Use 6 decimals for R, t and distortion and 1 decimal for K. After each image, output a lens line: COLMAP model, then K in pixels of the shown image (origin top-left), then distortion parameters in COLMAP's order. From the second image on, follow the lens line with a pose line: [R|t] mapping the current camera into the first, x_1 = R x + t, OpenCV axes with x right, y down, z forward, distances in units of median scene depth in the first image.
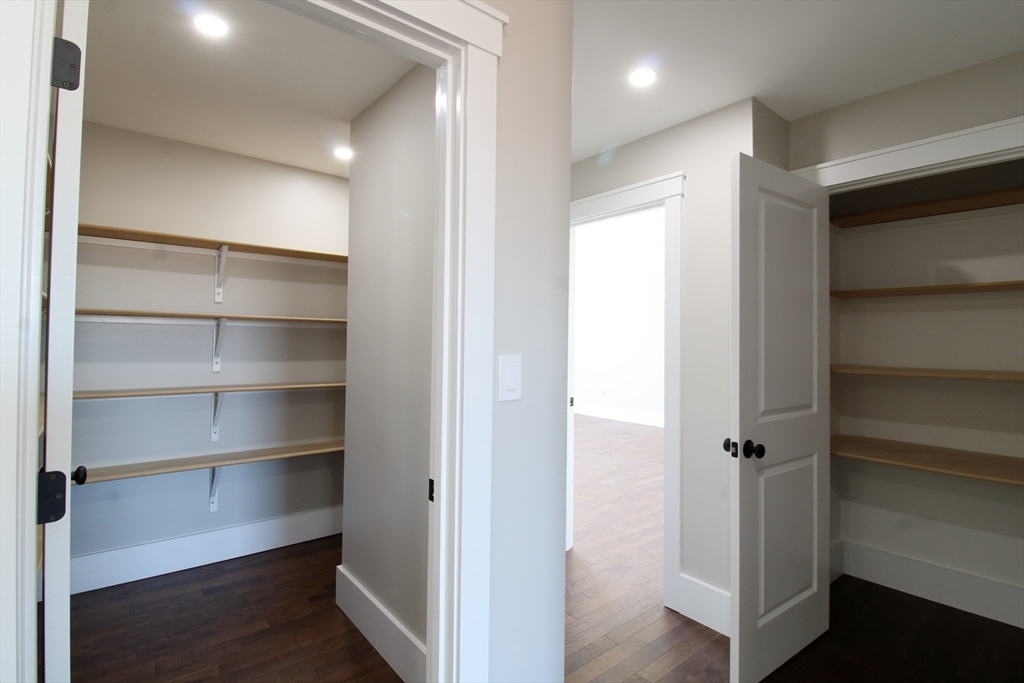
lens RADIAL K [[520.1, 0, 514.6], [0, 520.1, 337.8], [0, 0, 1]] dist [-0.004935, -0.002976]
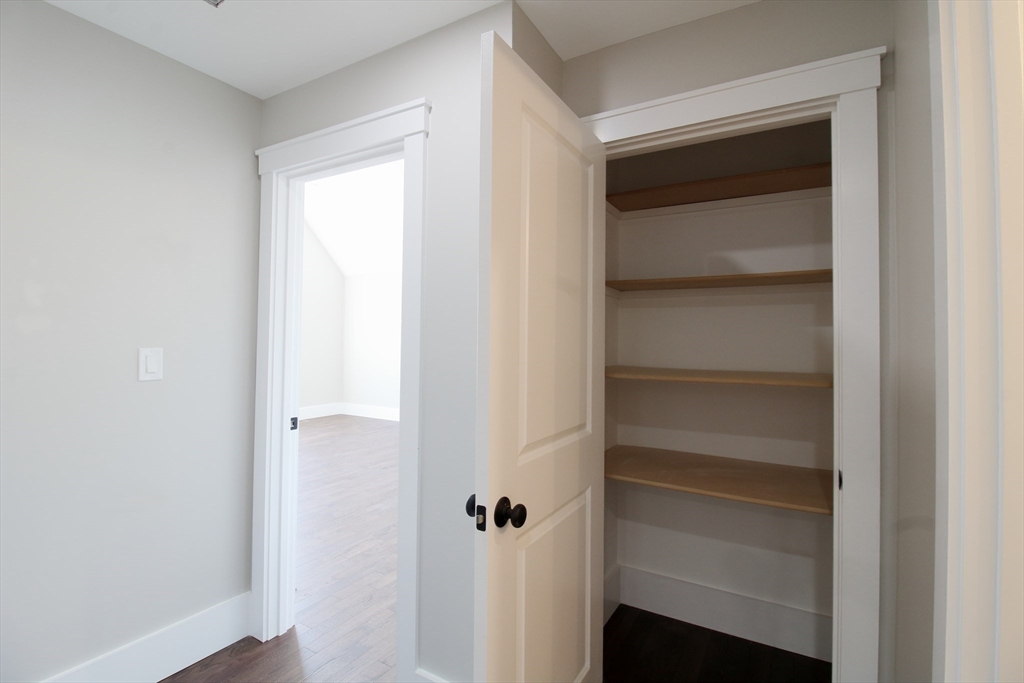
lens RADIAL K [[480.9, 0, 513.8], [0, 480.9, 342.1], [0, 0, 1]] dist [0.003916, 0.000486]
pose [[0.930240, -0.007296, 0.366878, 0.191789], [0.005475, 0.999967, 0.006006, 0.005289], [-0.366910, -0.003578, 0.930250, 0.347859]]
